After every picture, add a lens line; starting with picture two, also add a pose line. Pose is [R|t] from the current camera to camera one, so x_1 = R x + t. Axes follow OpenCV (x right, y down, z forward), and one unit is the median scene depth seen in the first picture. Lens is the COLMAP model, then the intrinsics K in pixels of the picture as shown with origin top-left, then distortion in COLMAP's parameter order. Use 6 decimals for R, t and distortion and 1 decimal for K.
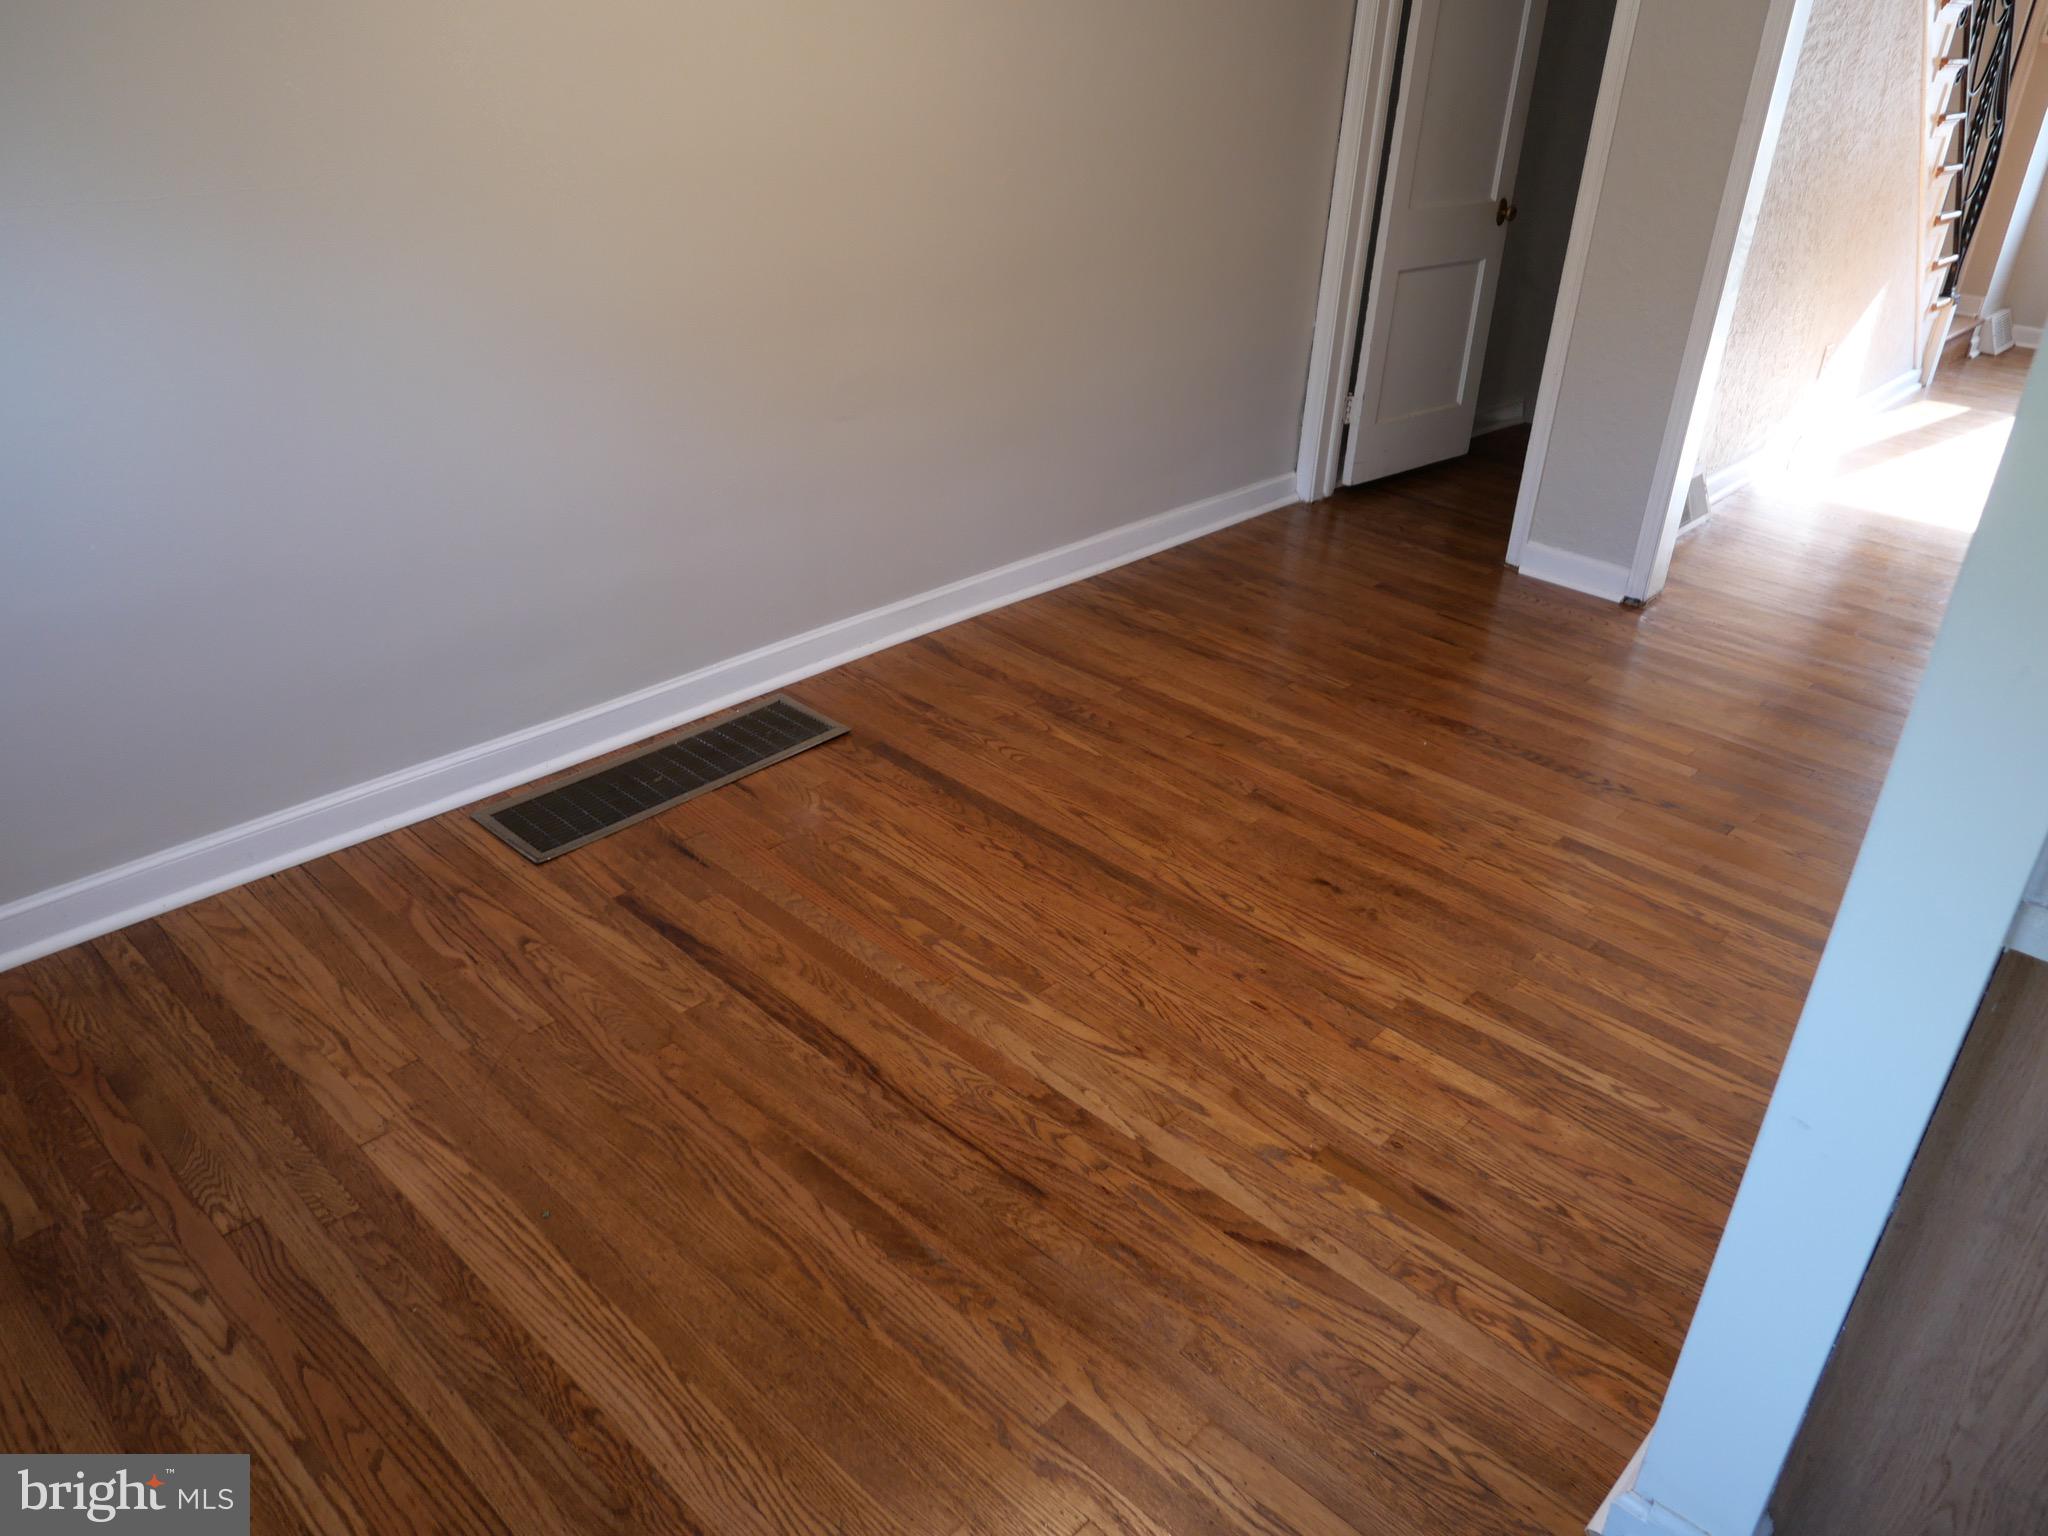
lens RADIAL K [[1487.3, 0, 1028.3], [0, 1487.3, 768.0], [0, 0, 1]] dist [-0.031914, 0.014055]
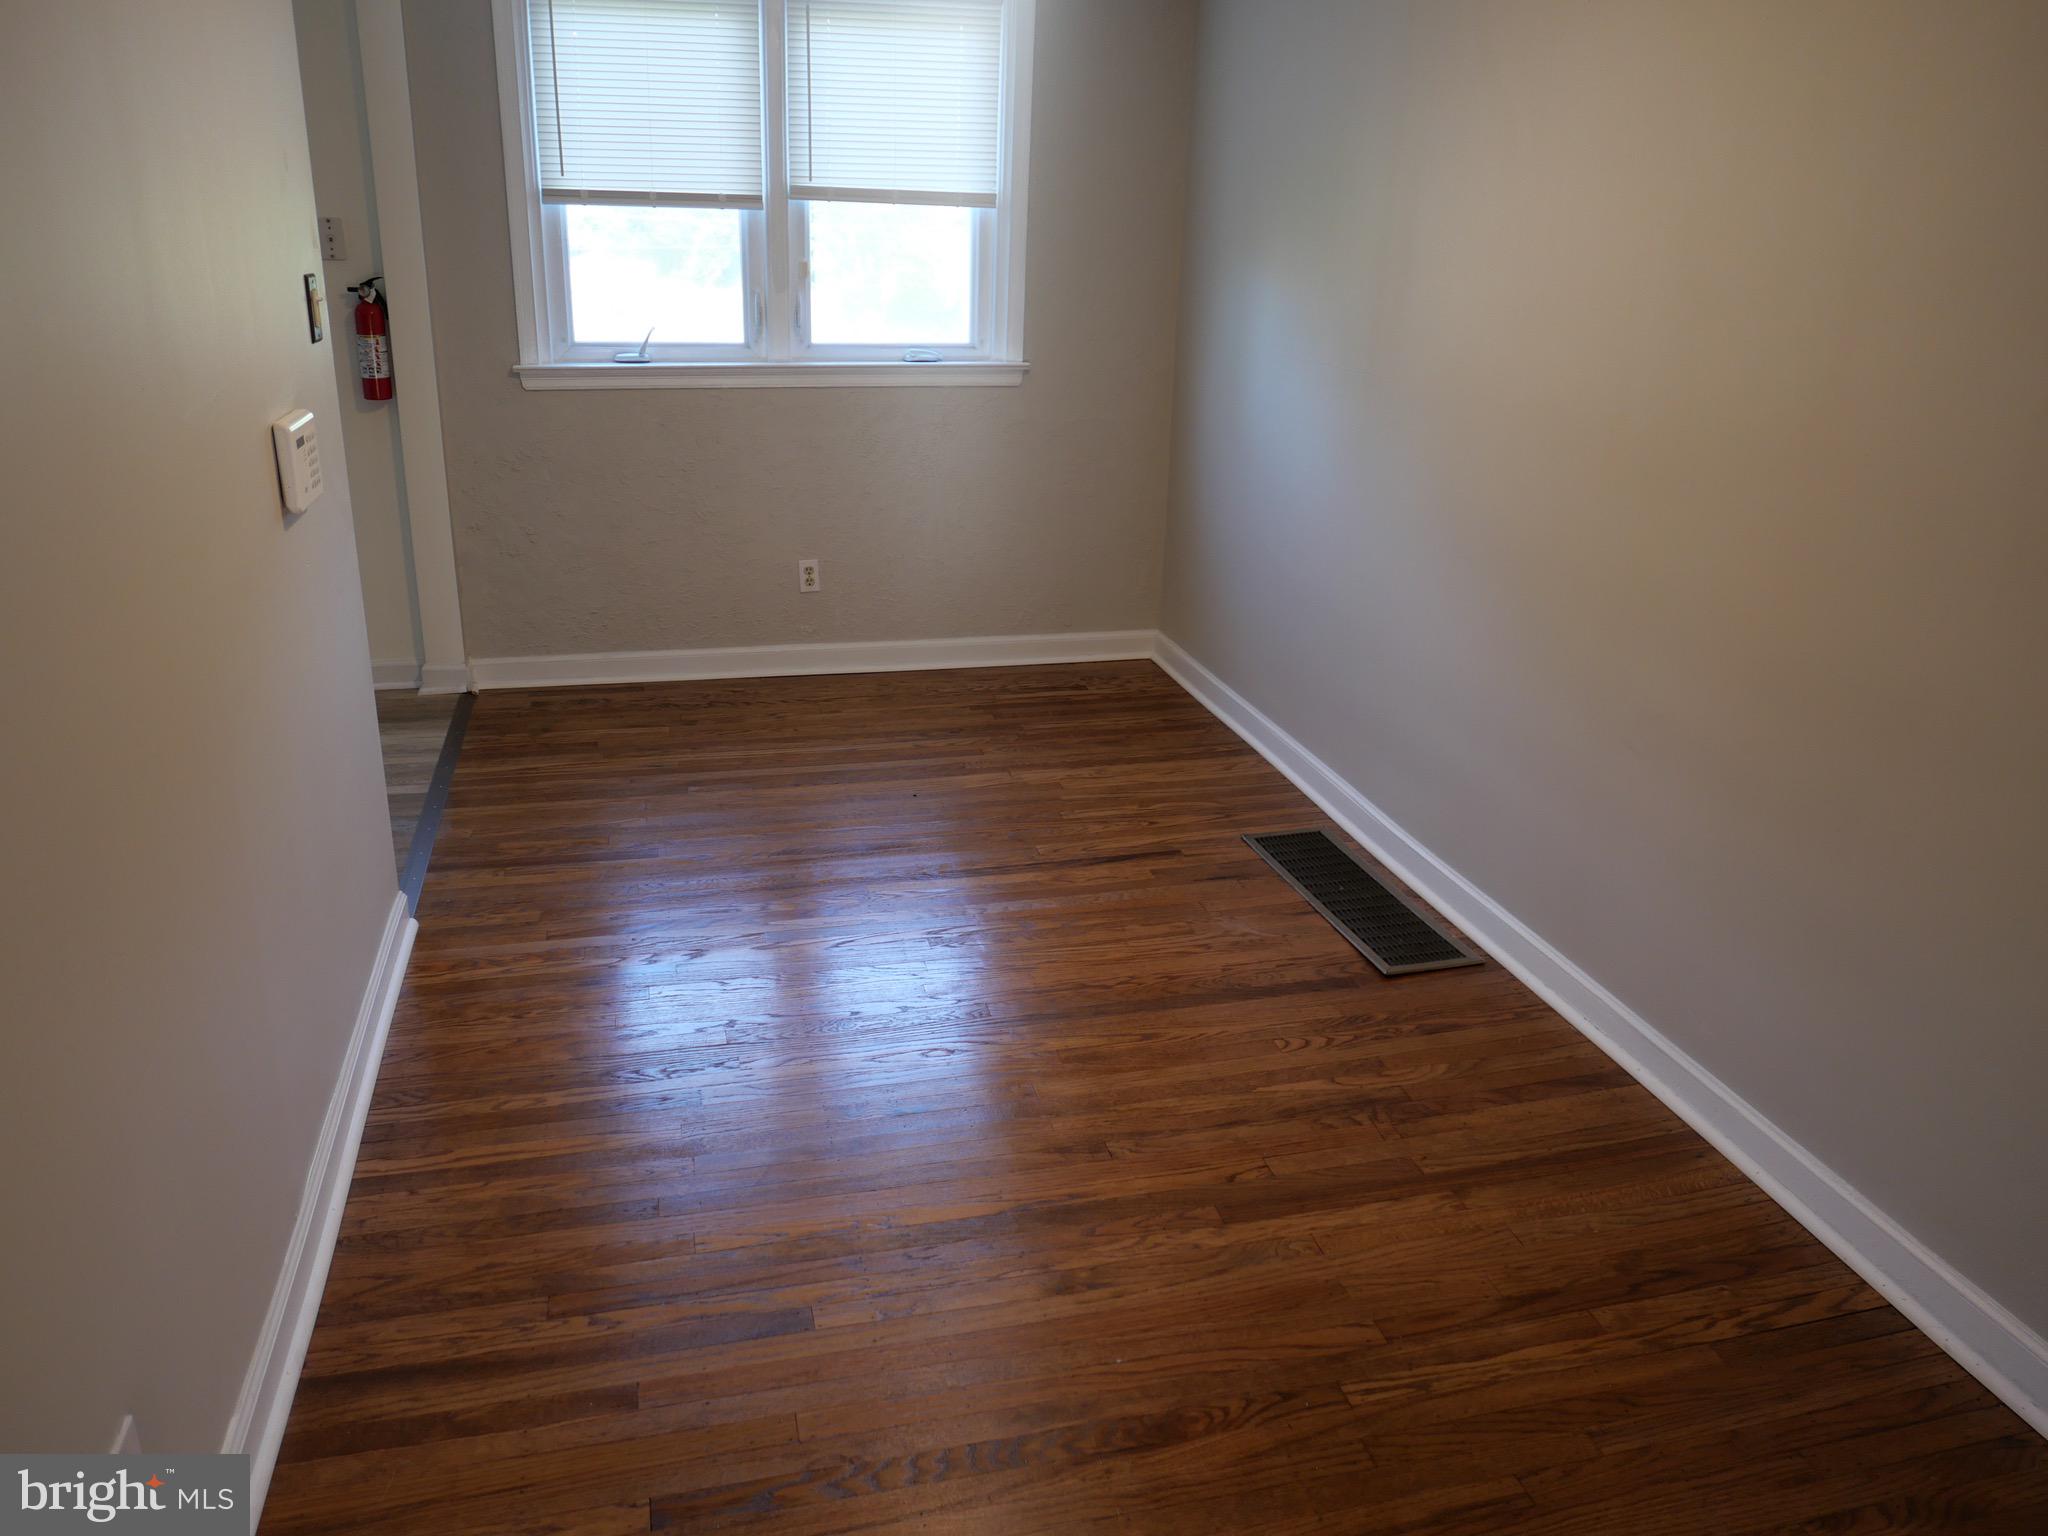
lens RADIAL K [[1487.3, 0, 1028.3], [0, 1487.3, 768.0], [0, 0, 1]] dist [-0.031914, 0.014055]
pose [[-0.539251, 0.243978, -0.806029, 0.835408], [-0.440903, 0.733666, 0.517048, -0.579007], [0.717505, 0.634199, -0.288060, 1.138558]]
